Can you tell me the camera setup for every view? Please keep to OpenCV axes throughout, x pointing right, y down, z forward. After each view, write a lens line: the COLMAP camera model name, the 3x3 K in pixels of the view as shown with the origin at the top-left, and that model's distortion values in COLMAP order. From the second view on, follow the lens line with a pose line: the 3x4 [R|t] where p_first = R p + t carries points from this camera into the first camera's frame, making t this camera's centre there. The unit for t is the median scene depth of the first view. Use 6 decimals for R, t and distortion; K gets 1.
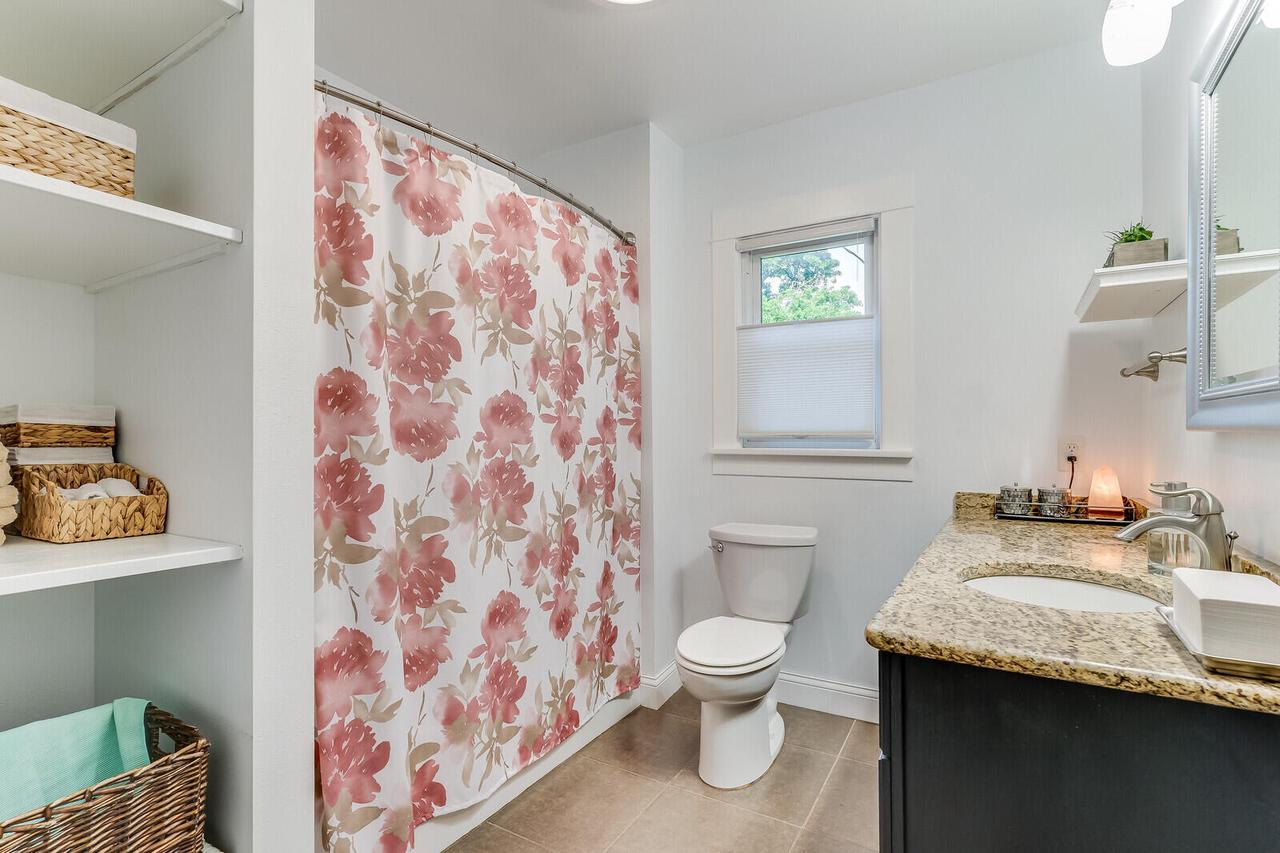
lens RADIAL K [[617.7, 0, 638.7], [0, 617.7, 436.9], [0, 0, 1]] dist [0.002417, 0.000120]
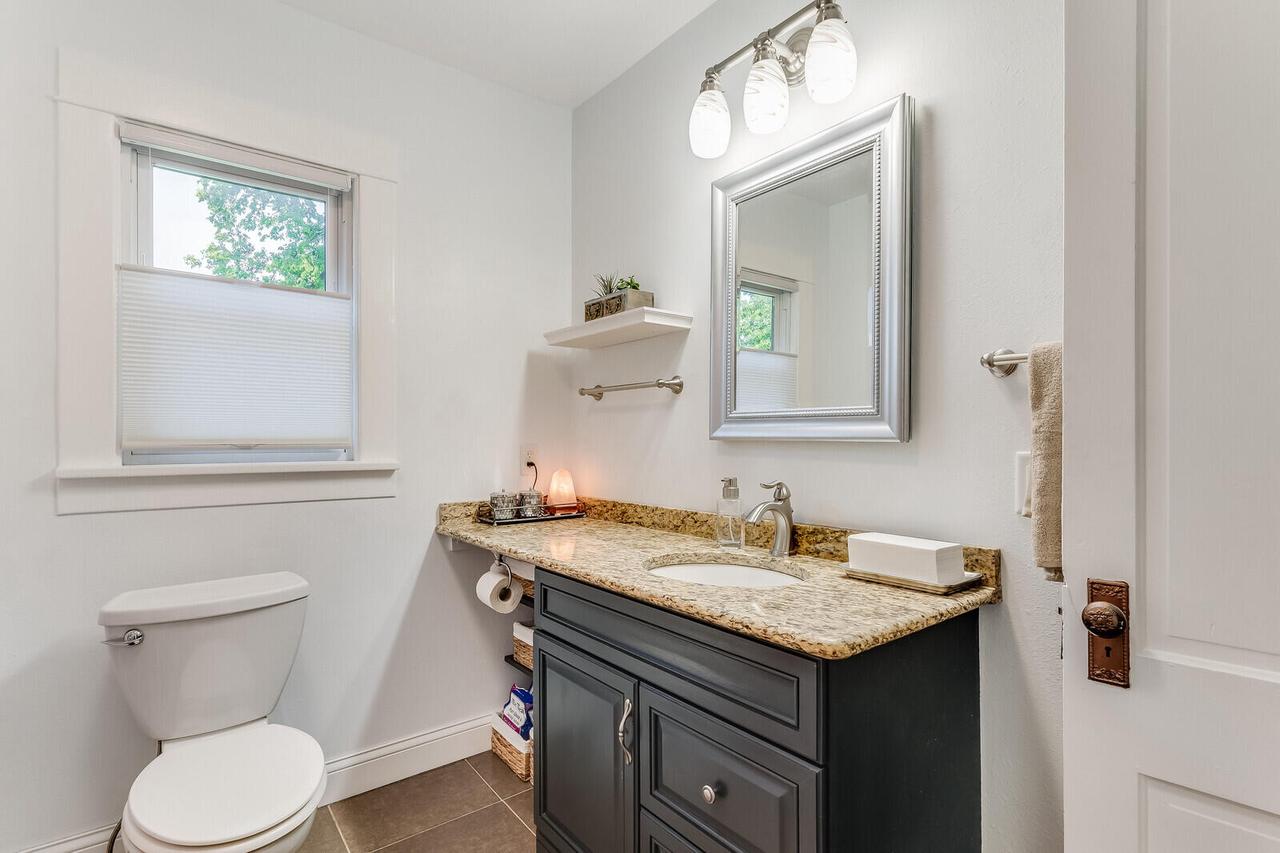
lens RADIAL K [[622.9, 0, 639.0], [0, 622.9, 443.9], [0, 0, 1]] dist [-0.003054, -0.000733]
pose [[0.360705, -0.003960, 0.932672, -0.291548], [0.004857, 0.999985, 0.002367, -0.003293], [-0.932667, 0.003676, 0.360719, 0.413247]]
